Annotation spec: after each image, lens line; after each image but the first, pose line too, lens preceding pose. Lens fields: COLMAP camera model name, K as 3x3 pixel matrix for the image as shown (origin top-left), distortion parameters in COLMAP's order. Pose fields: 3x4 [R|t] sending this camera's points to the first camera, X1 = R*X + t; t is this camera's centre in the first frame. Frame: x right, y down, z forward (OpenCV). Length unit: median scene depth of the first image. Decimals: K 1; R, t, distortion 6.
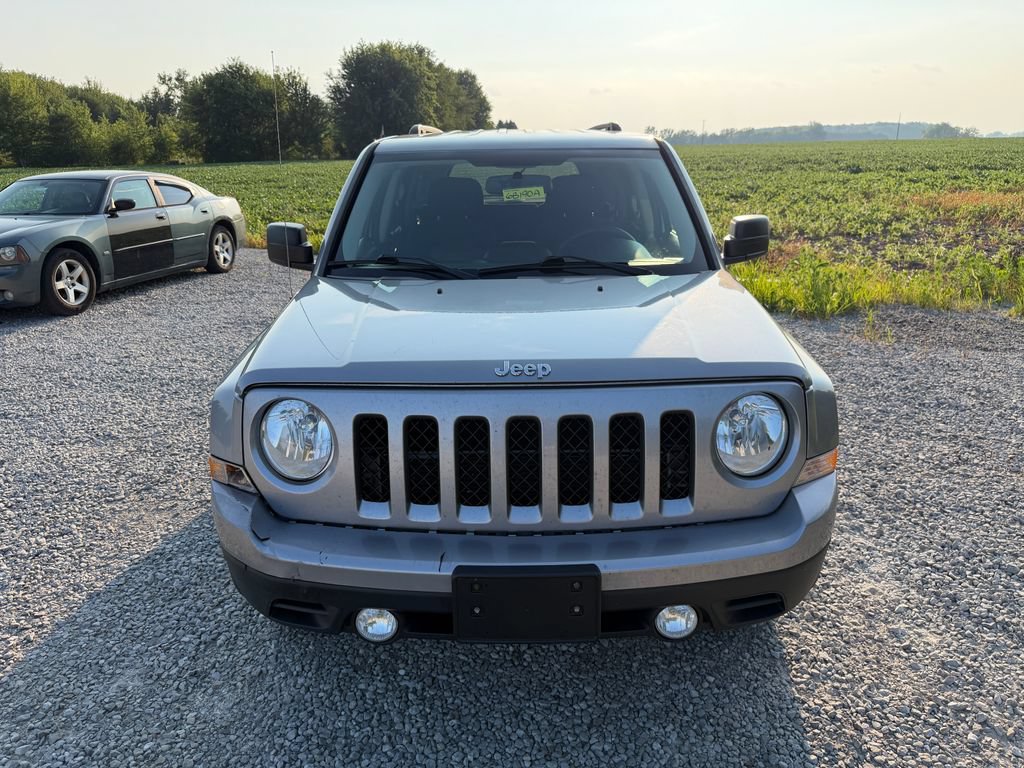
lens RADIAL K [[741.0, 0, 488.7], [0, 741.0, 382.5], [0, 0, 1]] dist [0.000037, 0.000641]
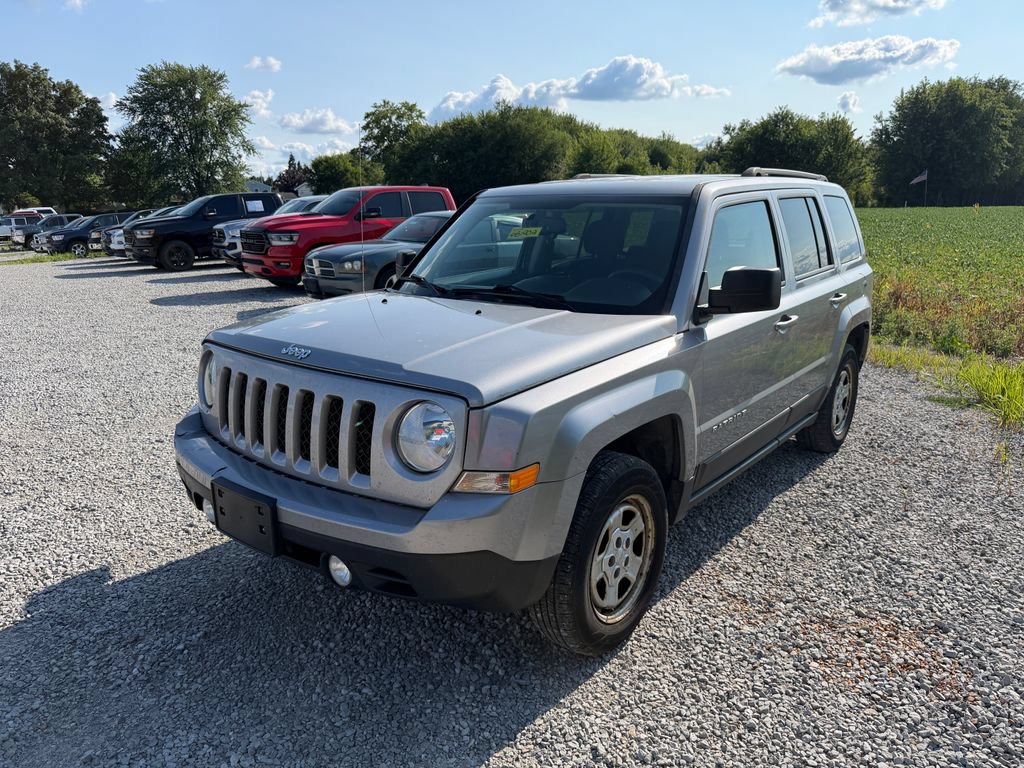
lens RADIAL K [[738.8, 0, 513.0], [0, 738.8, 386.1], [0, 0, 1]] dist [-0.001025, -0.005333]
pose [[0.776347, 0.165476, -0.608196, 0.874829], [-0.196156, 0.980436, 0.016365, -0.016605], [0.599005, 0.106596, 0.793618, 0.074226]]
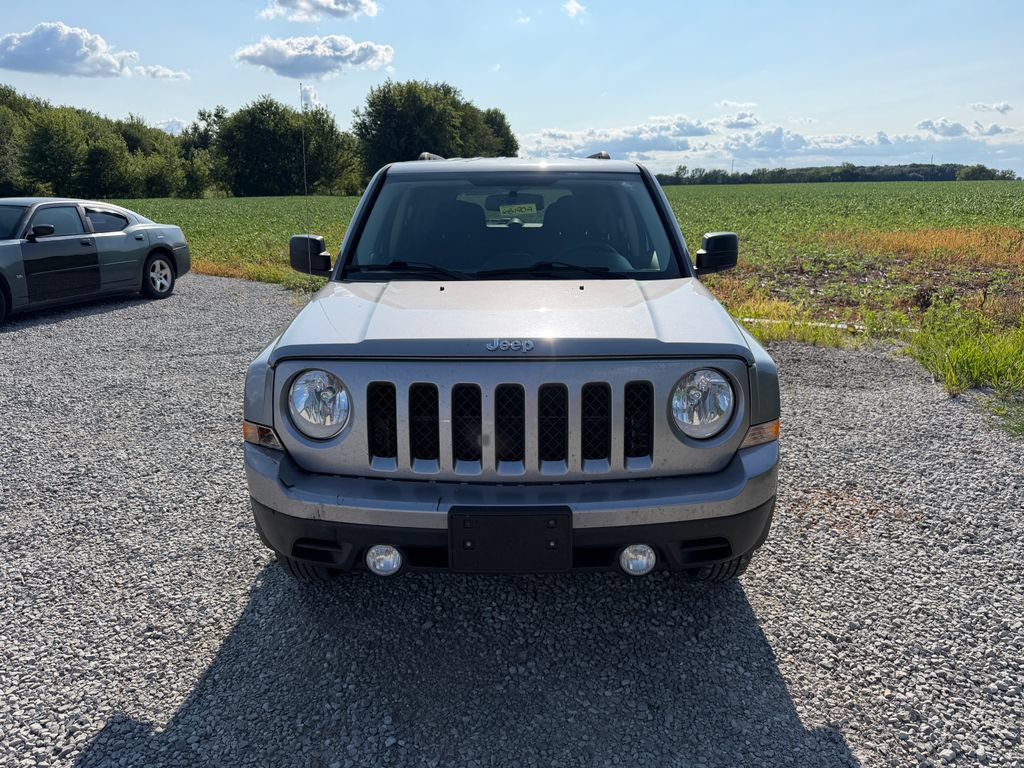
lens RADIAL K [[741.7, 0, 510.5], [0, 741.7, 385.3], [0, 0, 1]] dist [0.001471, -0.005738]
pose [[0.999958, 0.009173, -0.000227, 0.047262], [-0.009174, 0.999017, -0.043362, 0.095939], [-0.000170, 0.043362, 0.999059, -0.186814]]
